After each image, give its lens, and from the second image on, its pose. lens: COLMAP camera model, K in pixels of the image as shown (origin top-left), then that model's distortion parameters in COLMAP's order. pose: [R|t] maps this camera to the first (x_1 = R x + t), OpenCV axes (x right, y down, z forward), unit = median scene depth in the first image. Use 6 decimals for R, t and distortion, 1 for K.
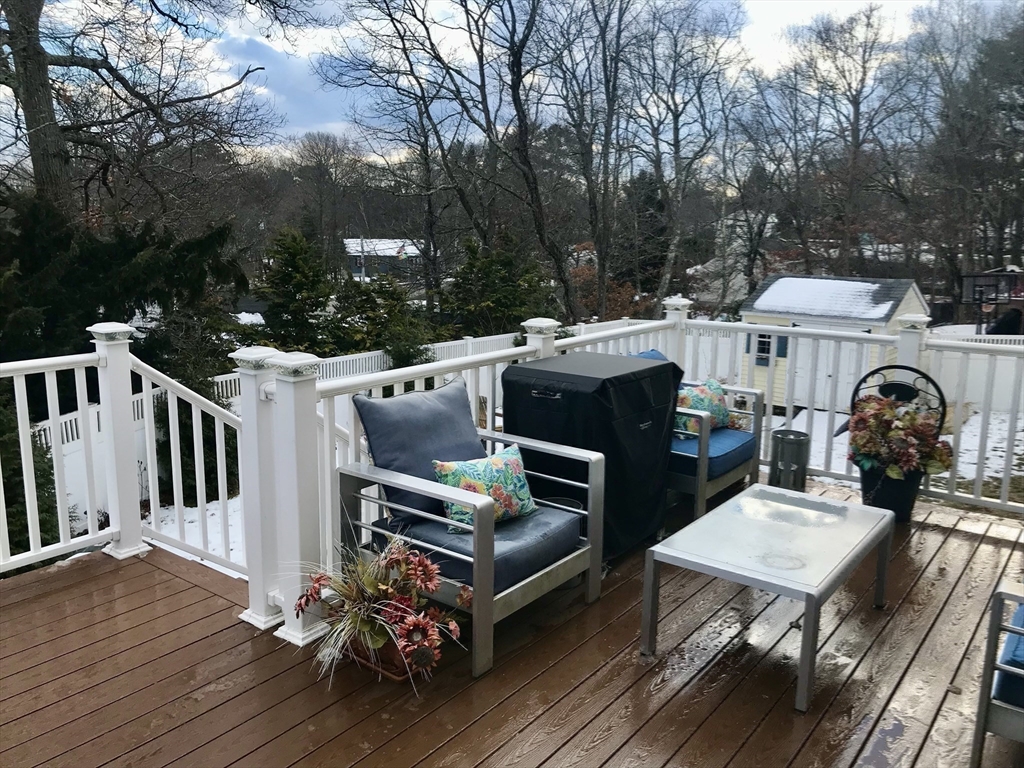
lens RADIAL K [[831.9, 0, 512.0], [0, 831.9, 384.0], [0, 0, 1]] dist [0.006083, -0.007072]
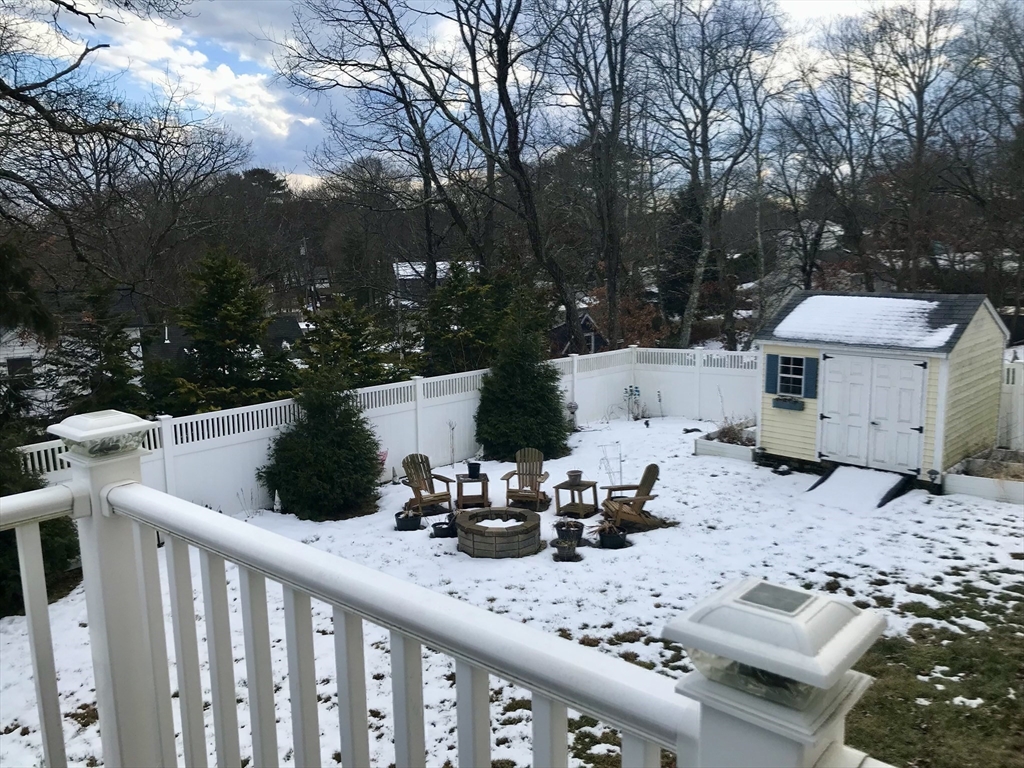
lens RADIAL K [[844.0, 0, 512.0], [0, 844.0, 384.0], [0, 0, 1]] dist [0.014226, -0.002544]
pose [[0.997264, -0.015265, -0.072324, 0.111811], [0.013433, 0.999578, -0.025754, -0.031203], [0.072686, 0.024712, 0.997049, 0.209778]]
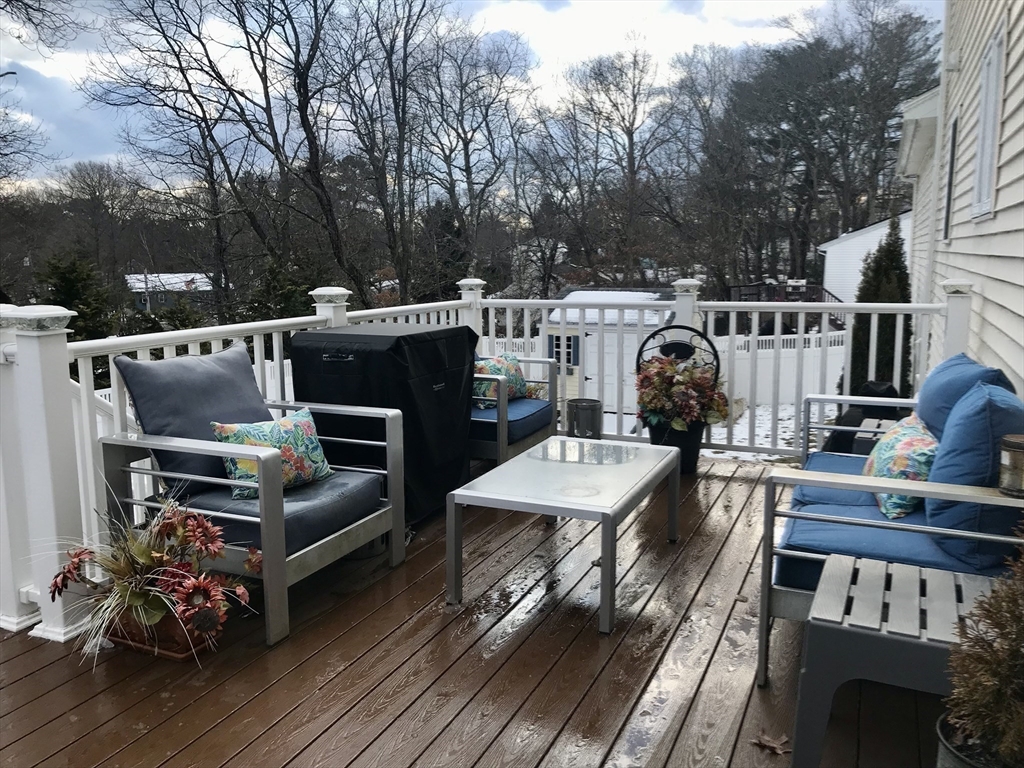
lens RADIAL K [[826.4, 0, 512.0], [0, 826.4, 384.0], [0, 0, 1]] dist [0.017691, -0.006321]
pose [[0.971994, -0.055318, 0.228403, 0.003892], [0.063400, 0.997590, -0.028194, 0.018122], [-0.226293, 0.041885, 0.973158, 0.005482]]
